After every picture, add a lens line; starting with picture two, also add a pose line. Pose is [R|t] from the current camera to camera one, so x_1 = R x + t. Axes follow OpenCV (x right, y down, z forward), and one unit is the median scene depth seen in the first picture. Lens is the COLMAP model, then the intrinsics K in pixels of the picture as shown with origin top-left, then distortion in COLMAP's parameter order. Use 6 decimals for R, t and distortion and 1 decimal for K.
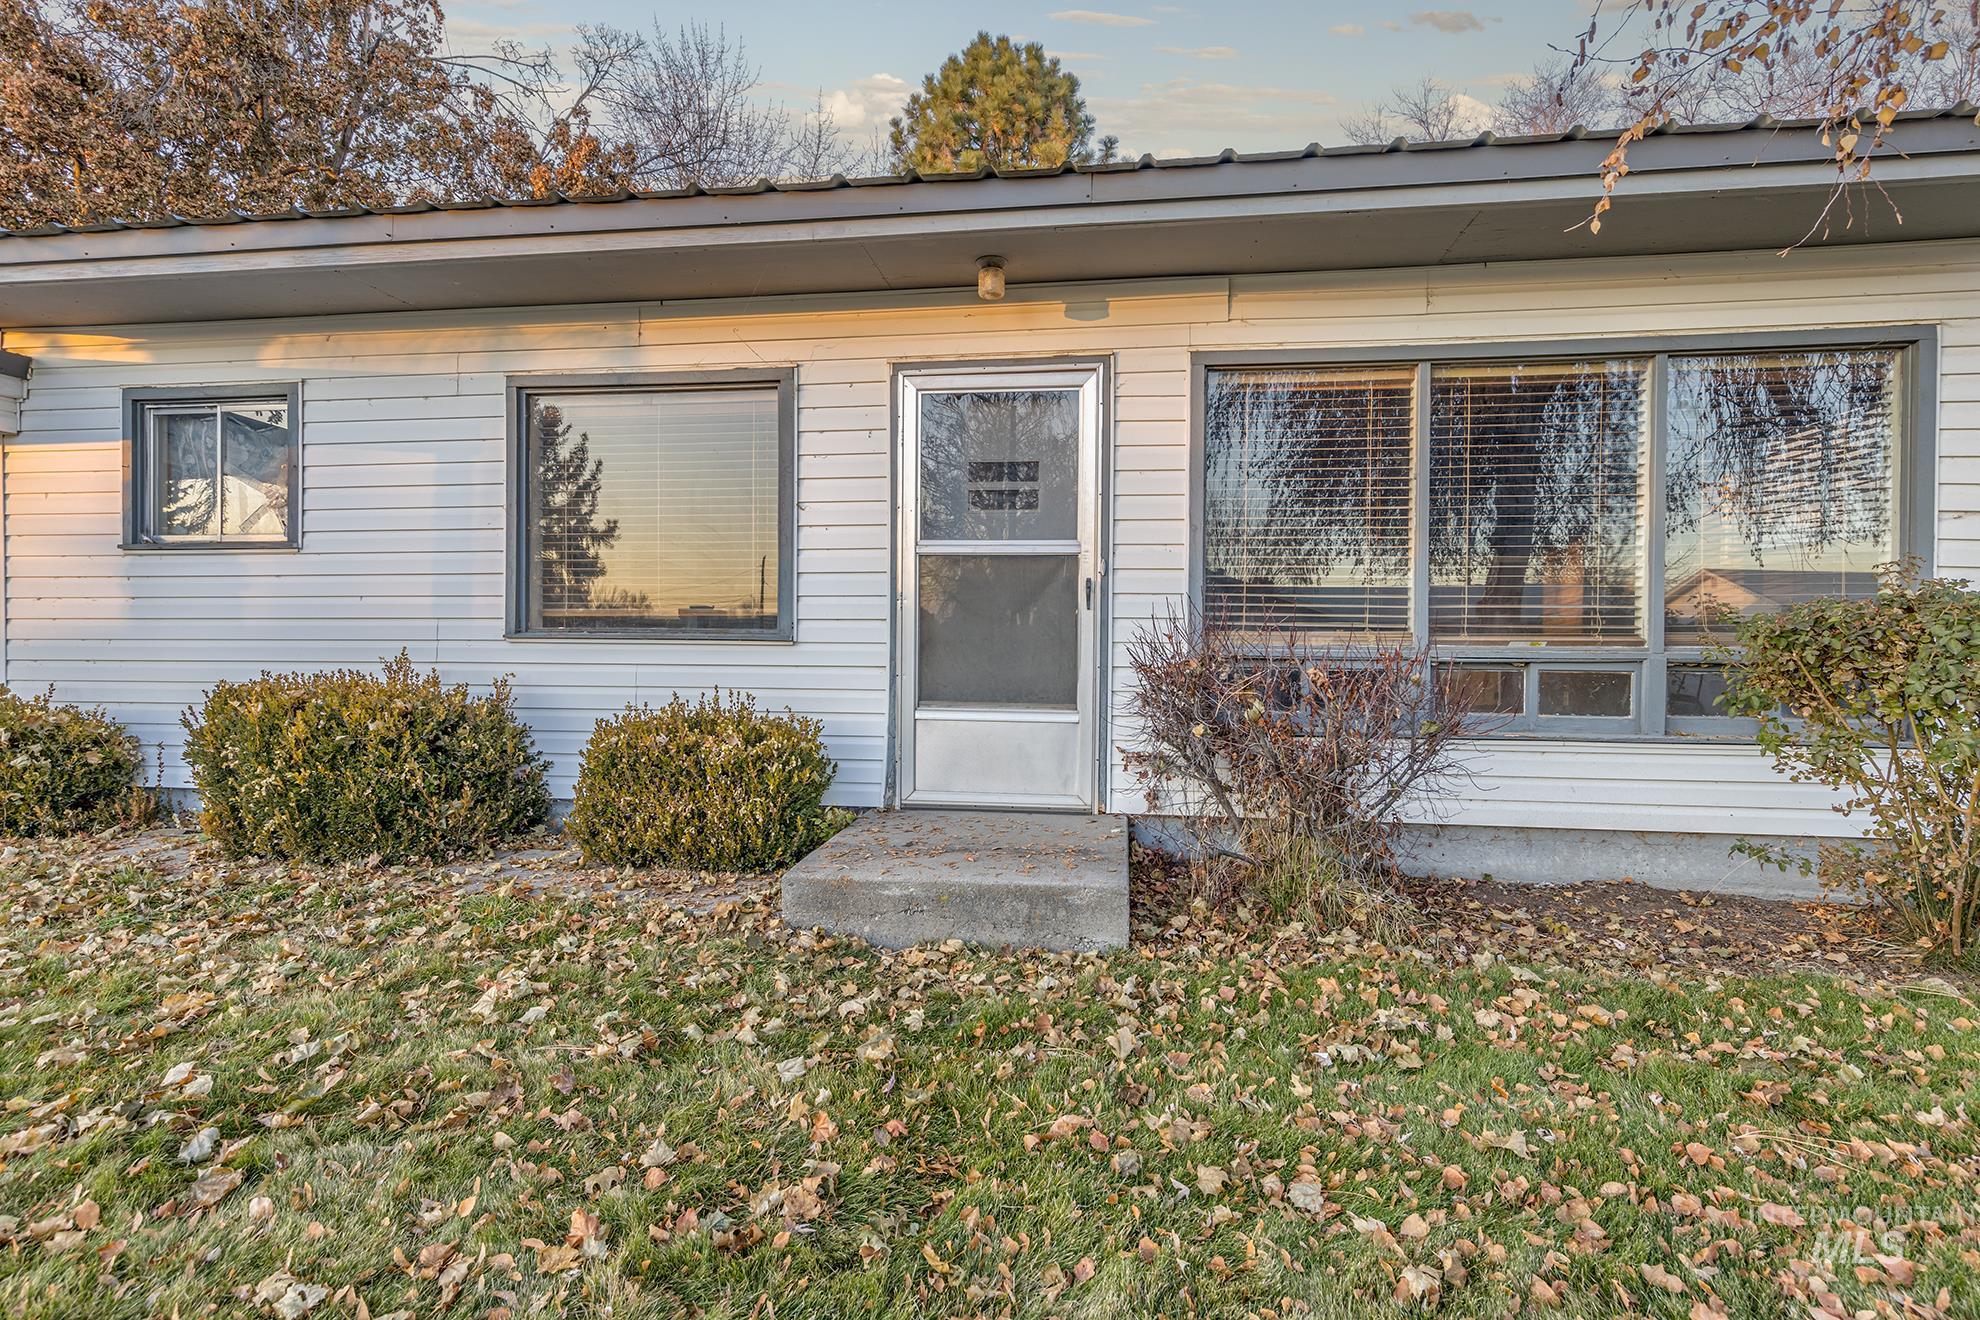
lens RADIAL K [[981.7, 0, 977.2], [0, 981.7, 653.5], [0, 0, 1]] dist [0.004073, 0.000128]
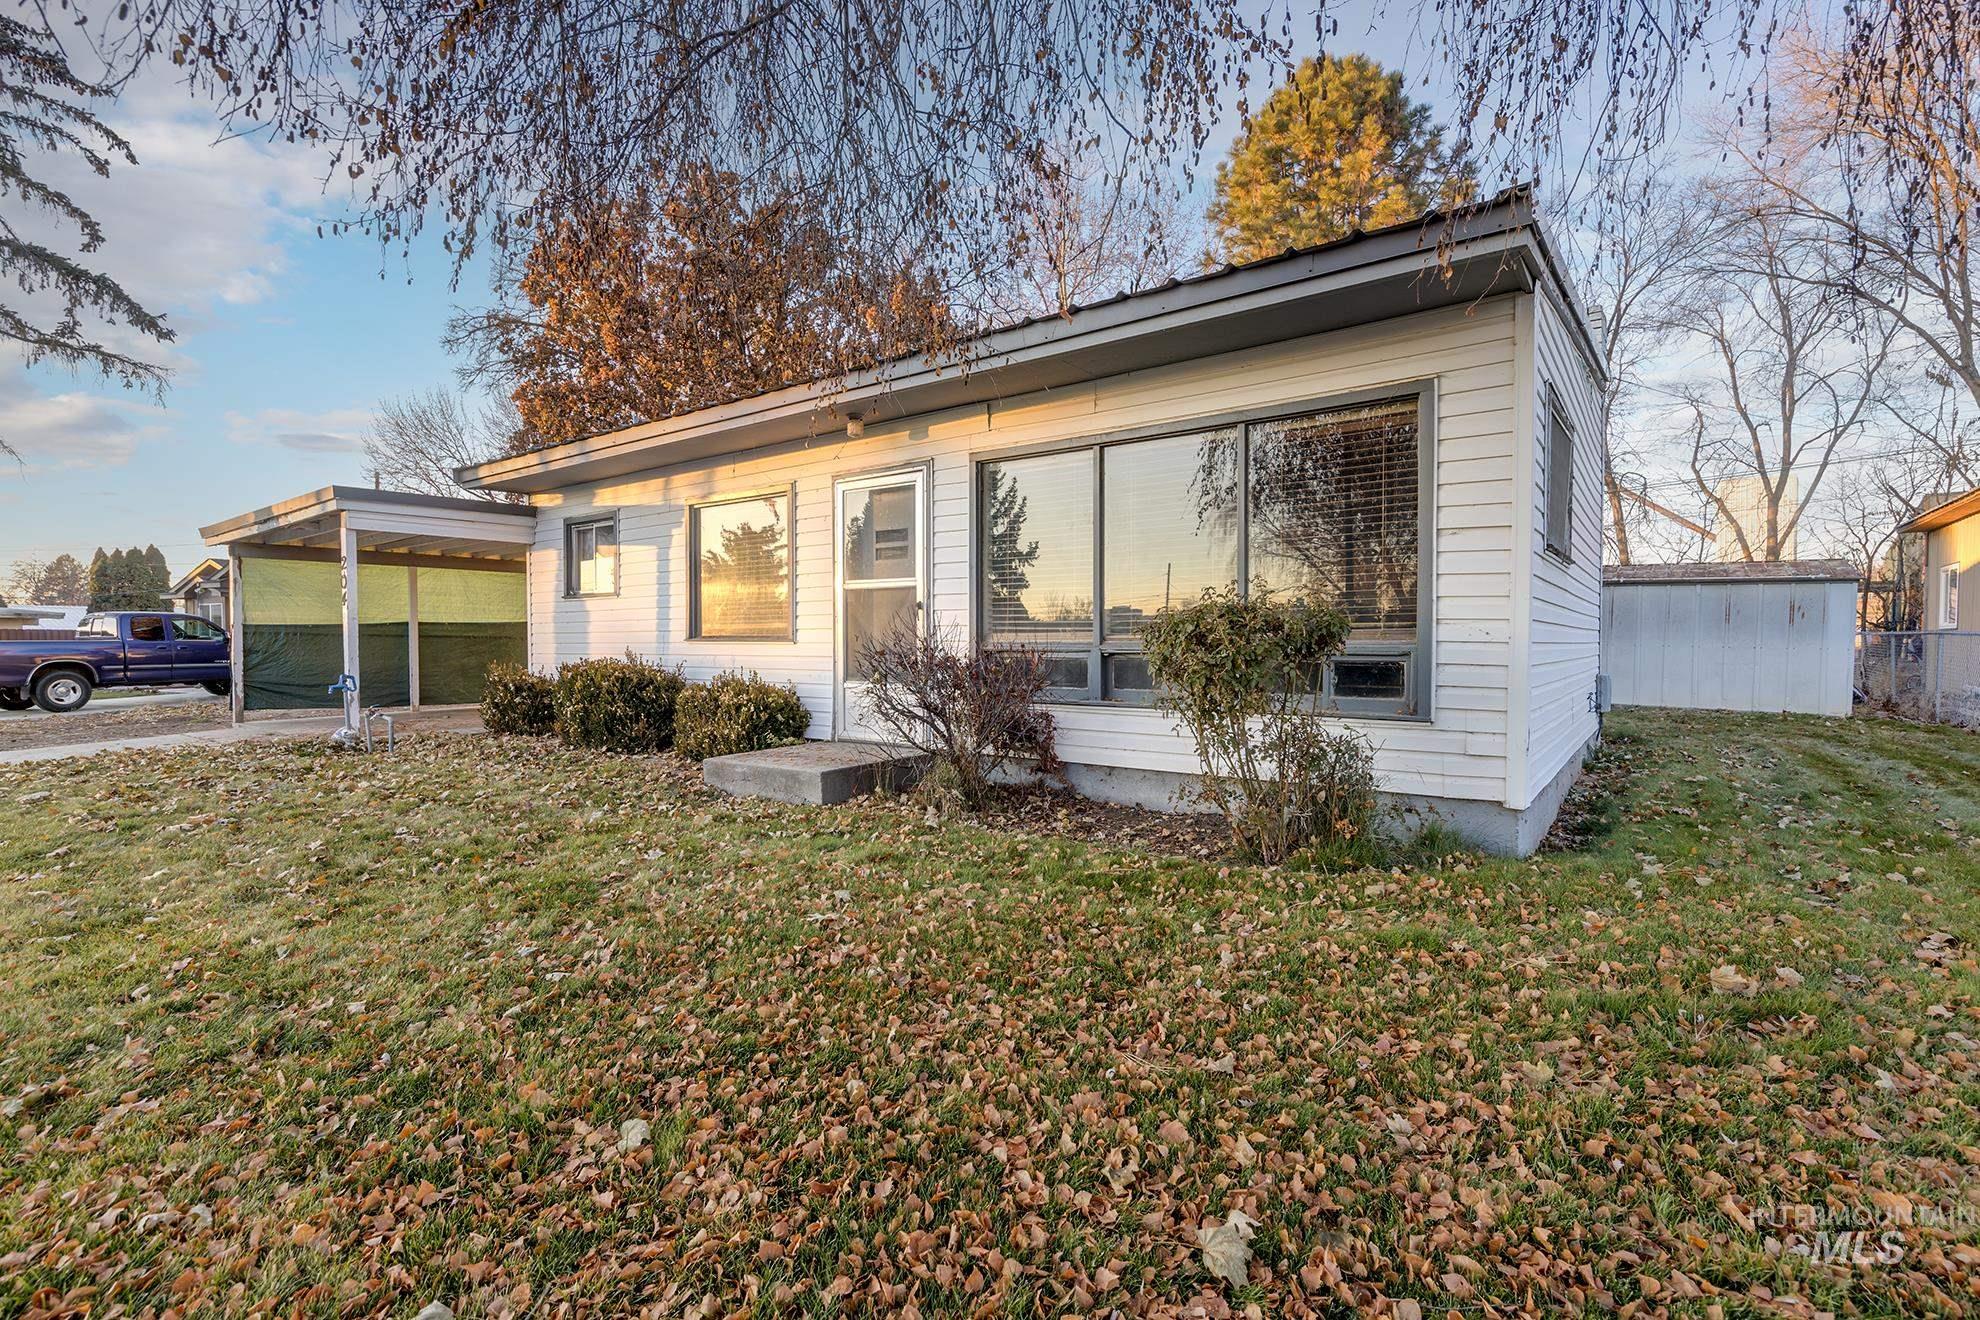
lens RADIAL K [[914.8, 0, 995.7], [0, 914.8, 666.3], [0, 0, 1]] dist [0.002651, 0.000224]
pose [[0.869333, 0.007866, -0.494165, 0.936979], [0.000386, 0.999862, 0.016595, 0.004778], [0.494227, -0.014618, 0.869210, -0.232111]]
